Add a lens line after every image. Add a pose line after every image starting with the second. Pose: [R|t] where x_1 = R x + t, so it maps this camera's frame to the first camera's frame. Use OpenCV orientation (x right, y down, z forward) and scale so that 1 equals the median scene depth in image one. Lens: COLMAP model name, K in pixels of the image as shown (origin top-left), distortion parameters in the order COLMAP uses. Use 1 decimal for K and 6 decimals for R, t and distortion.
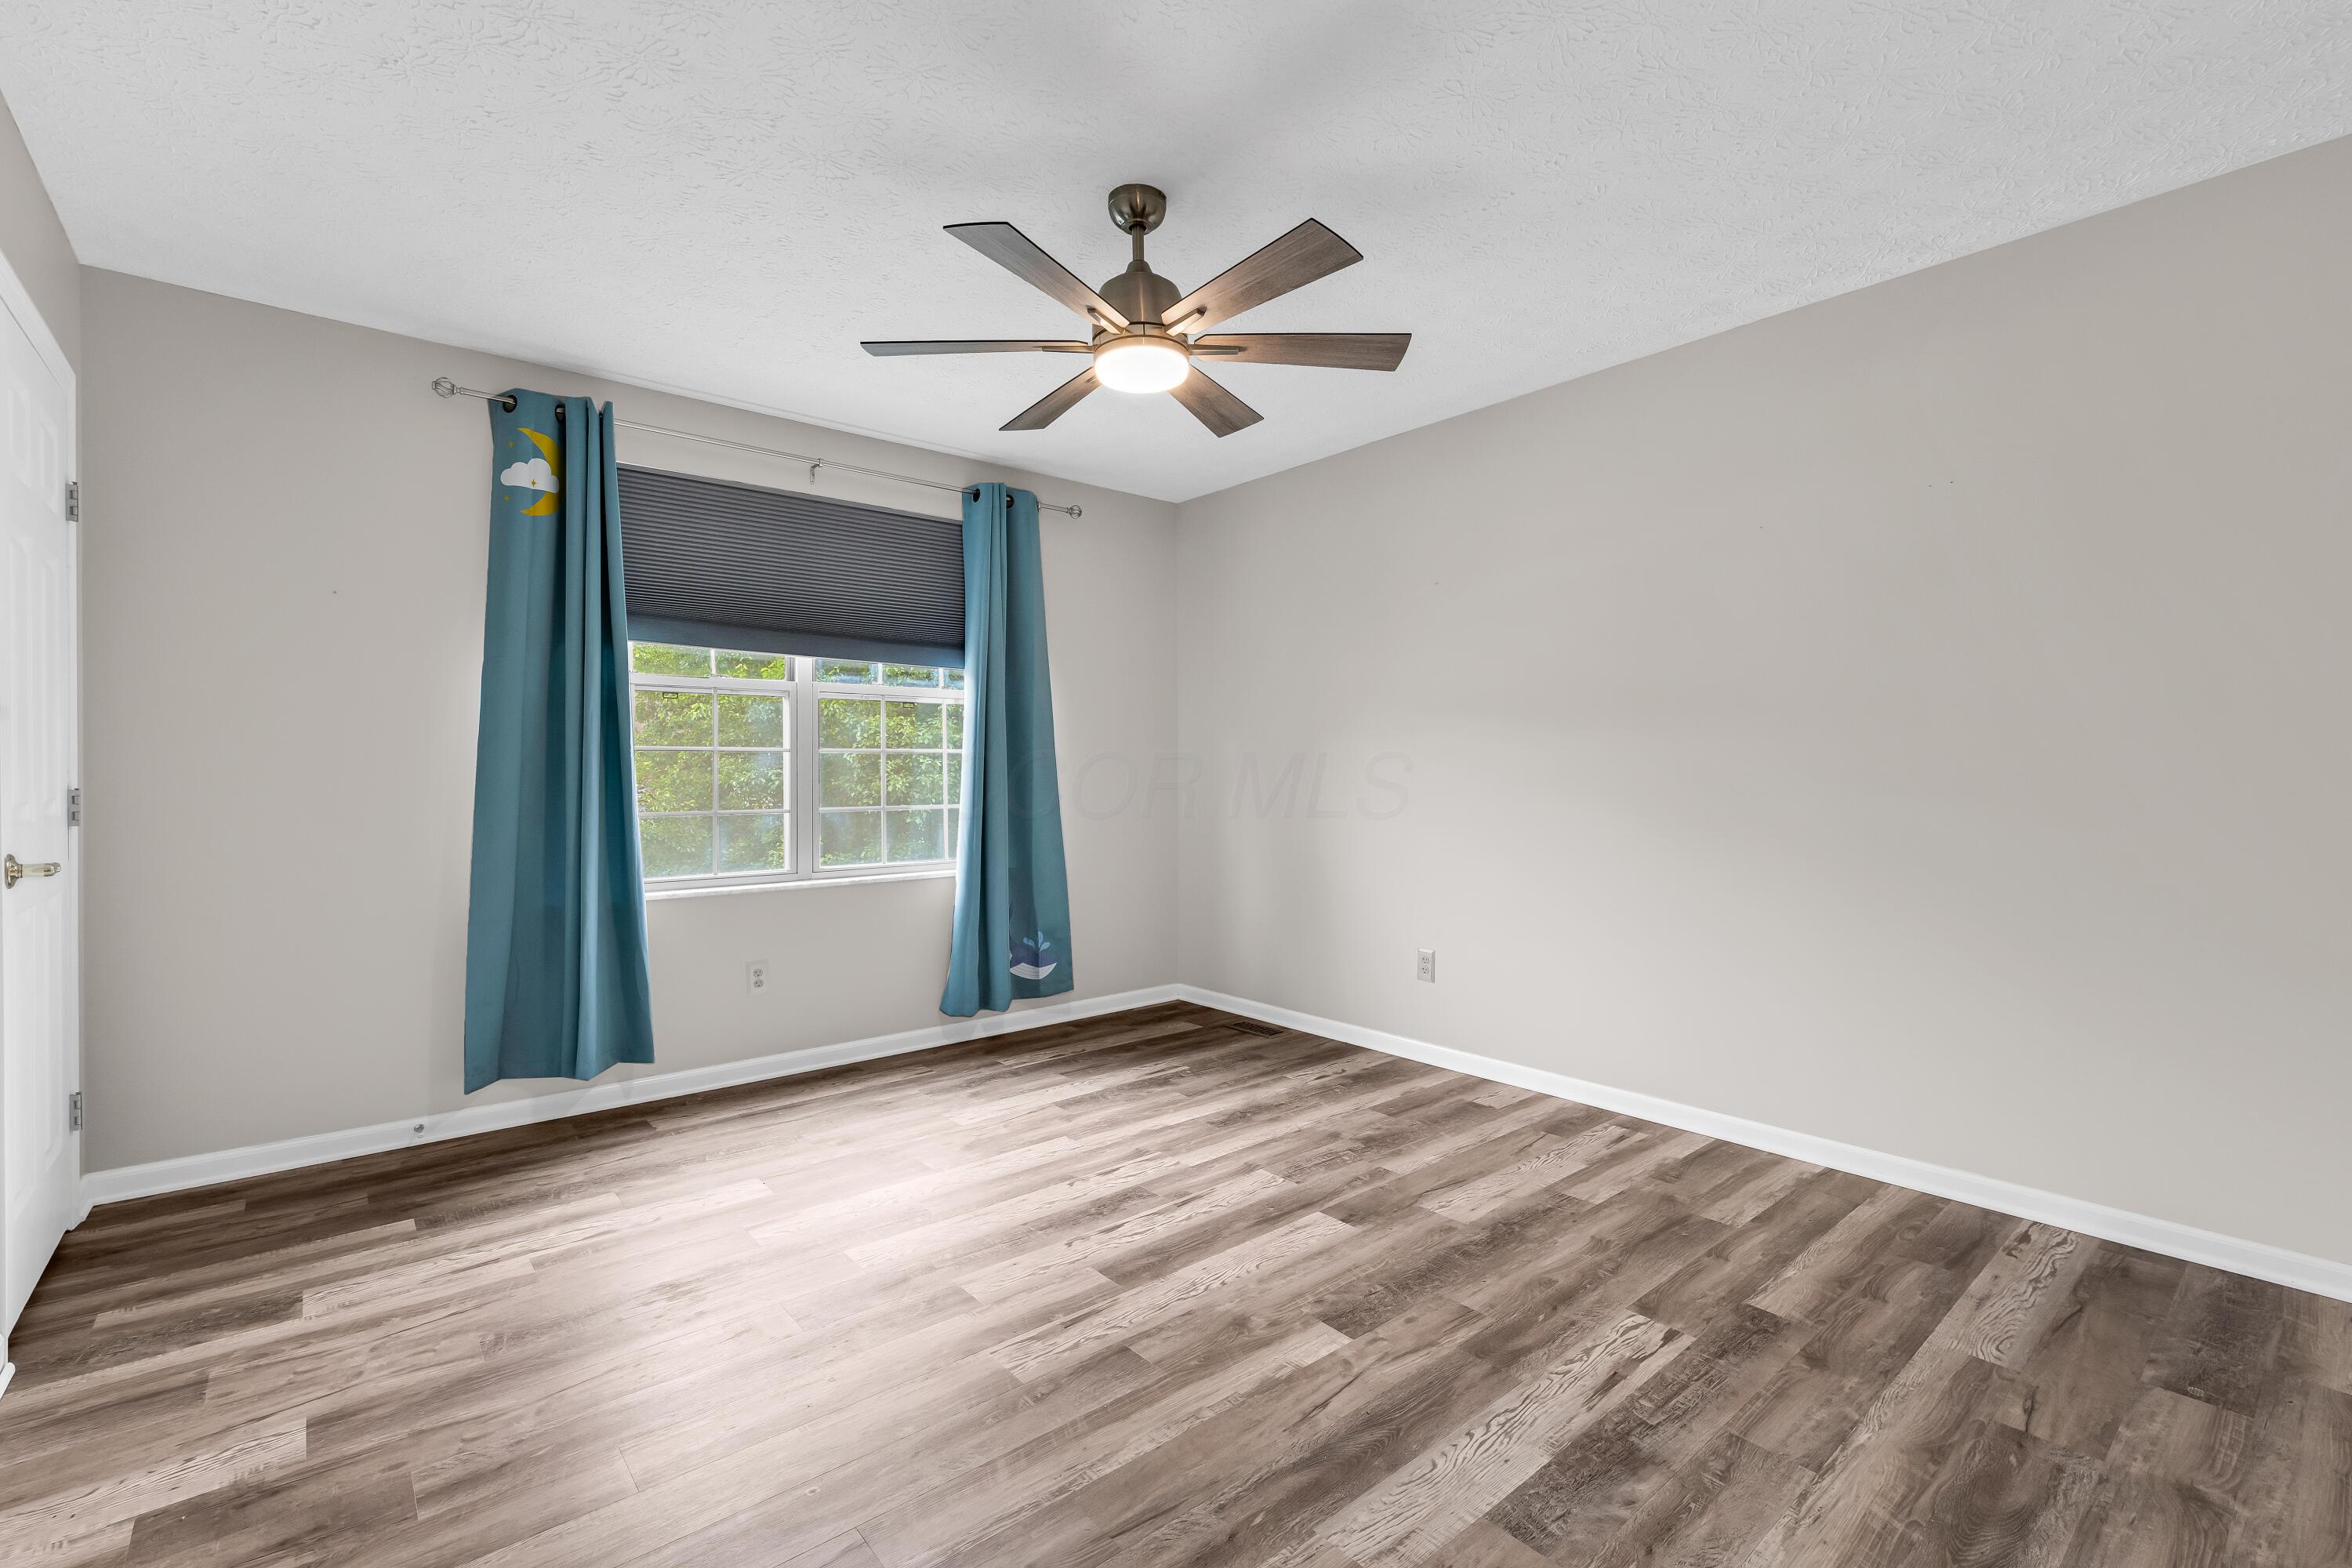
lens RADIAL K [[1029.5, 0, 1177.6], [0, 1029.5, 775.8], [0, 0, 1]] dist [0.004965, -0.000923]
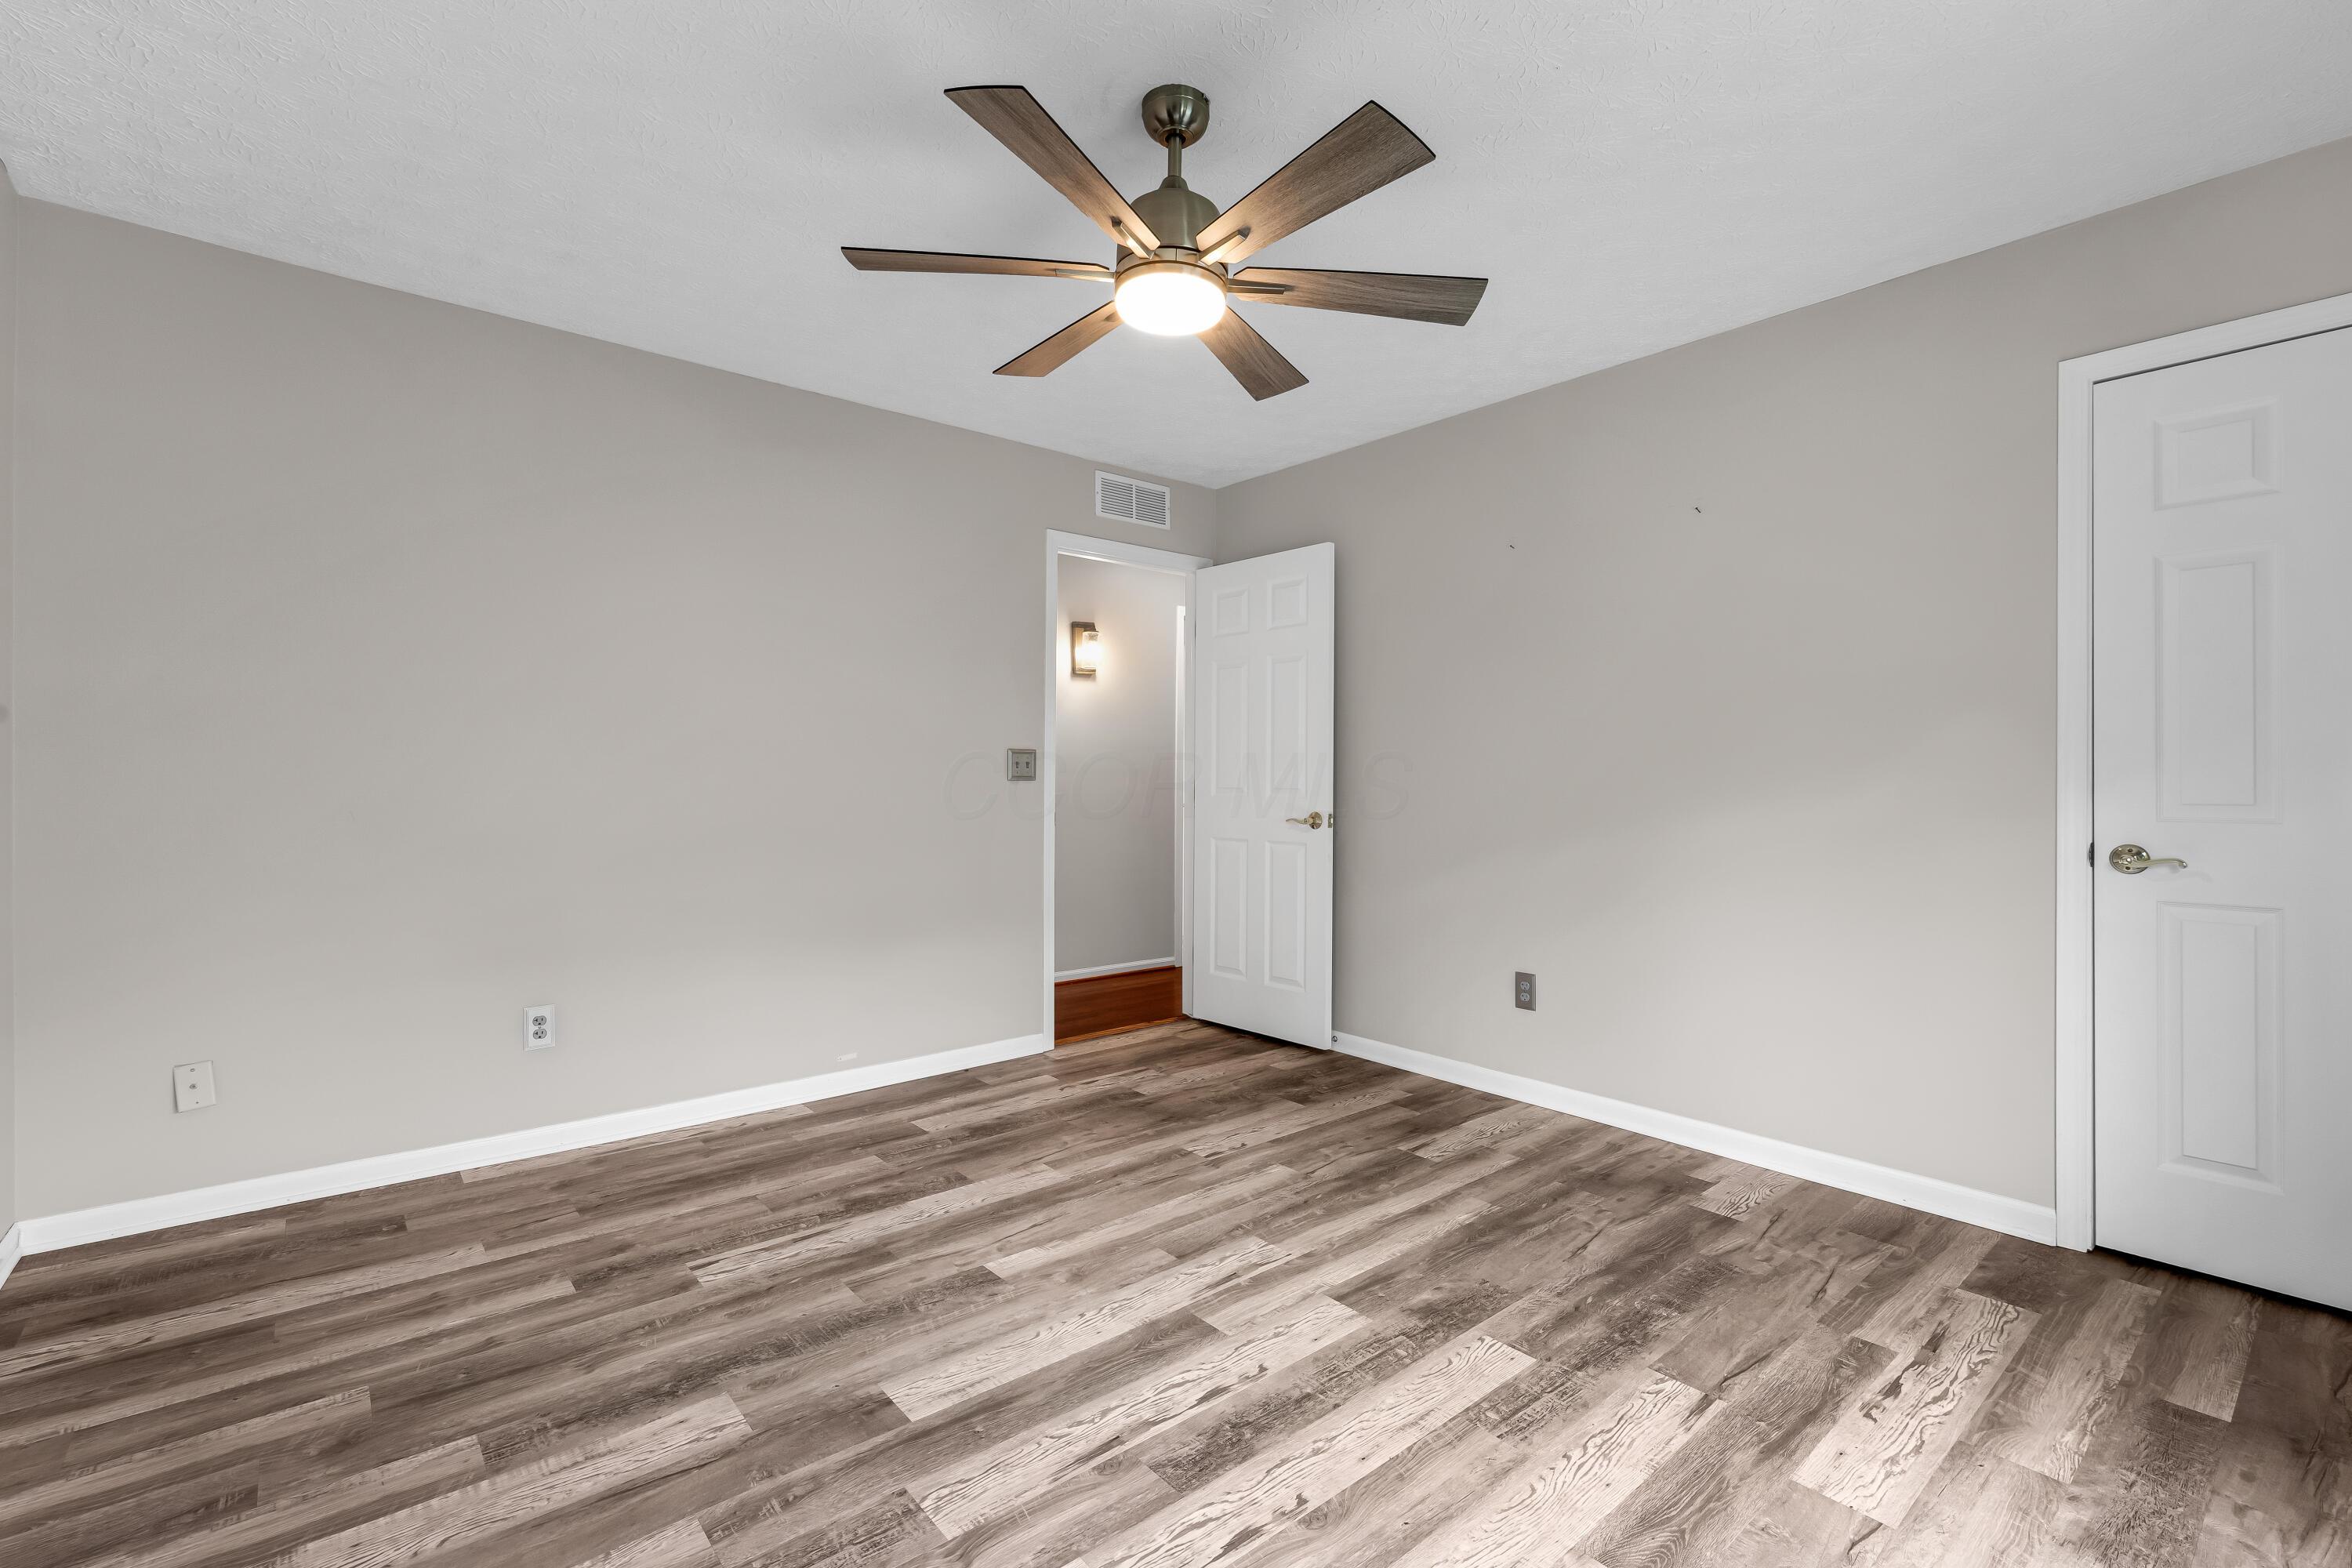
lens RADIAL K [[1029.5, 0, 1174.6], [0, 1029.5, 778.4], [0, 0, 1]] dist [0.004965, -0.000923]
pose [[-0.999978, -0.001998, 0.006266, -0.046766], [-0.001956, 0.999976, 0.006679, -0.005187], [-0.006279, 0.006667, -0.999958, 2.005390]]
